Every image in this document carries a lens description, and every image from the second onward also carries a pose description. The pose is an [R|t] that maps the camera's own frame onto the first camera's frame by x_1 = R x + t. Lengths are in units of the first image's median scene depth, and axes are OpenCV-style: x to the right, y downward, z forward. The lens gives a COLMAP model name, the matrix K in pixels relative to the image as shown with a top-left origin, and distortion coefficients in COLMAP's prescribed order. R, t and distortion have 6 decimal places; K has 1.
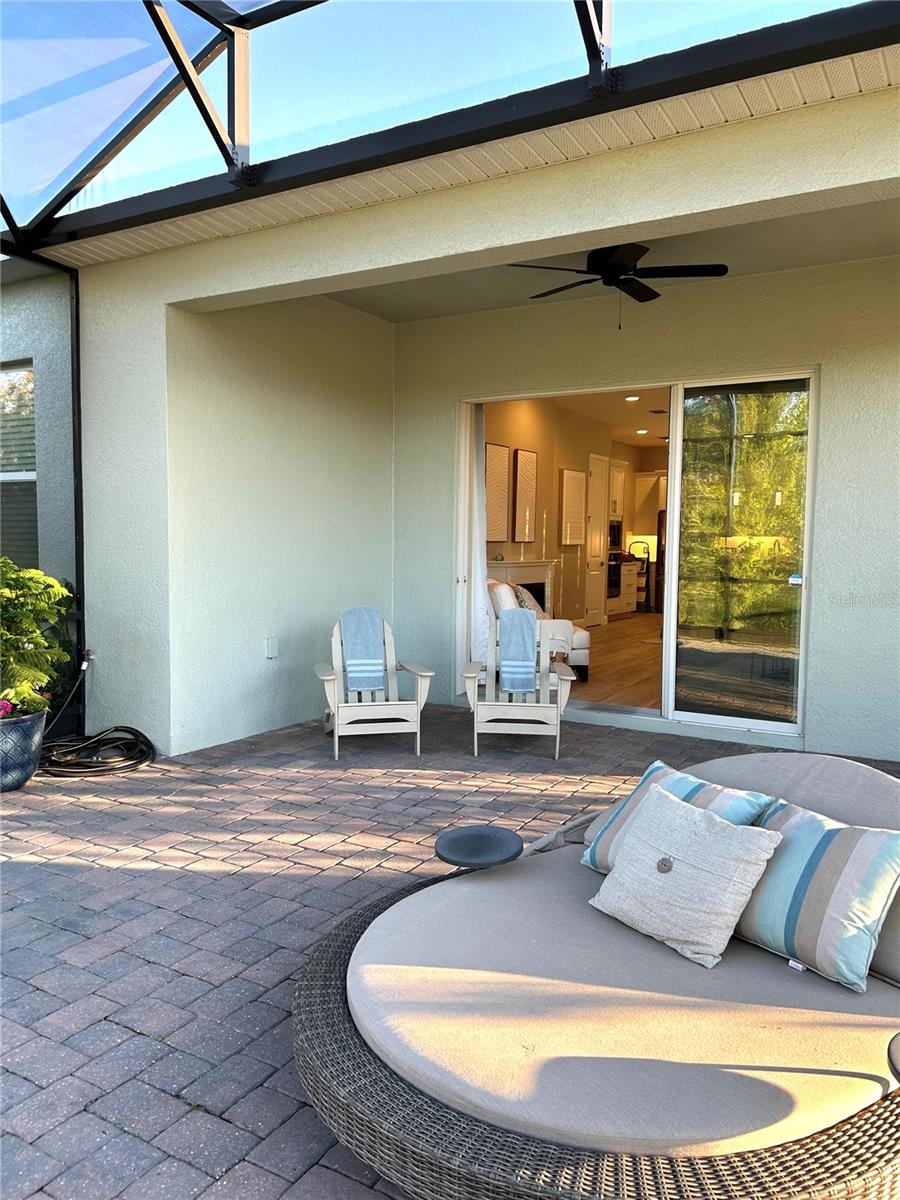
lens RADIAL K [[917.7, 0, 426.6], [0, 917.7, 607.6], [0, 0, 1]] dist [0.047170, -0.051170]
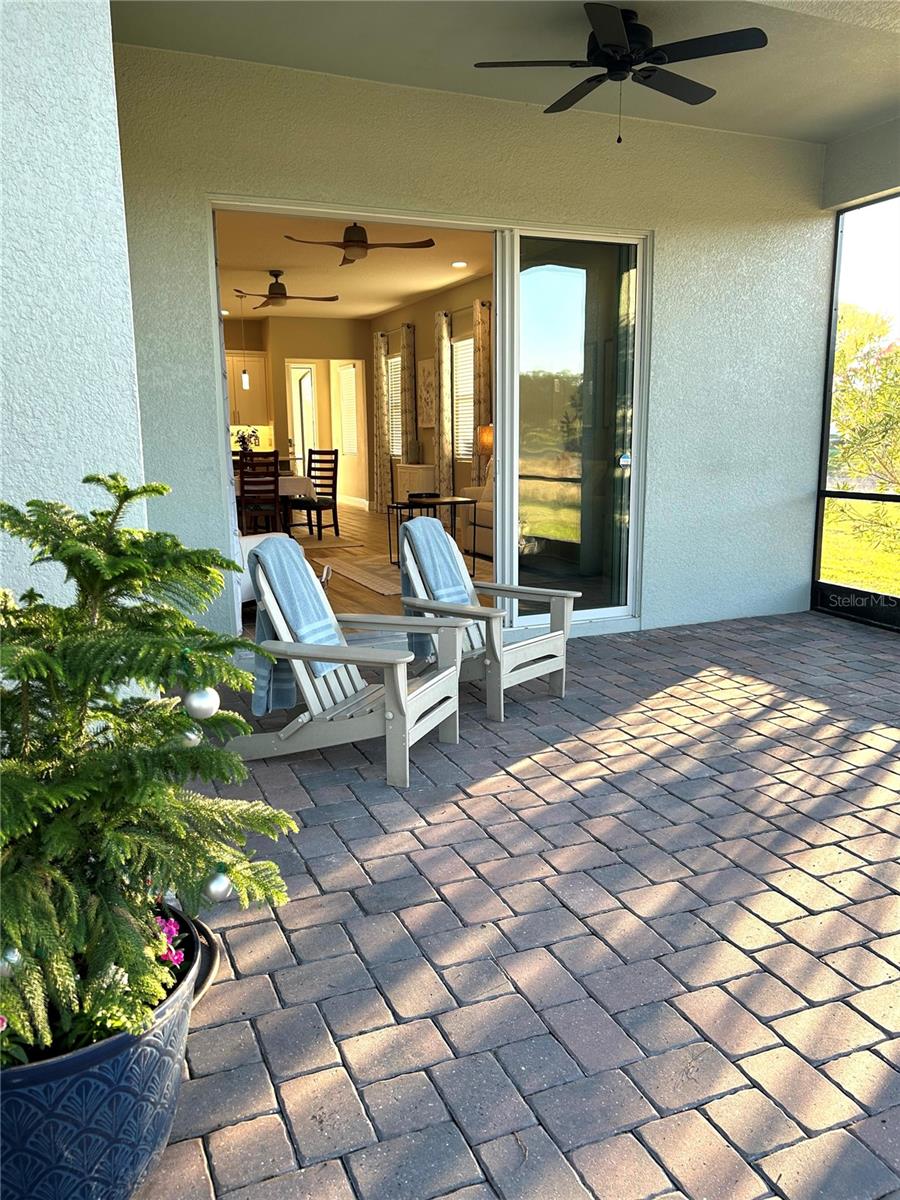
lens RADIAL K [[917.7, 0, 442.9], [0, 917.7, 611.1], [0, 0, 1]] dist [0.047170, -0.051170]
pose [[0.573874, -0.173553, 0.800342, -0.607280], [0.080398, 0.984505, 0.155839, -0.047001], [-0.814988, -0.025086, 0.578935, 0.691391]]
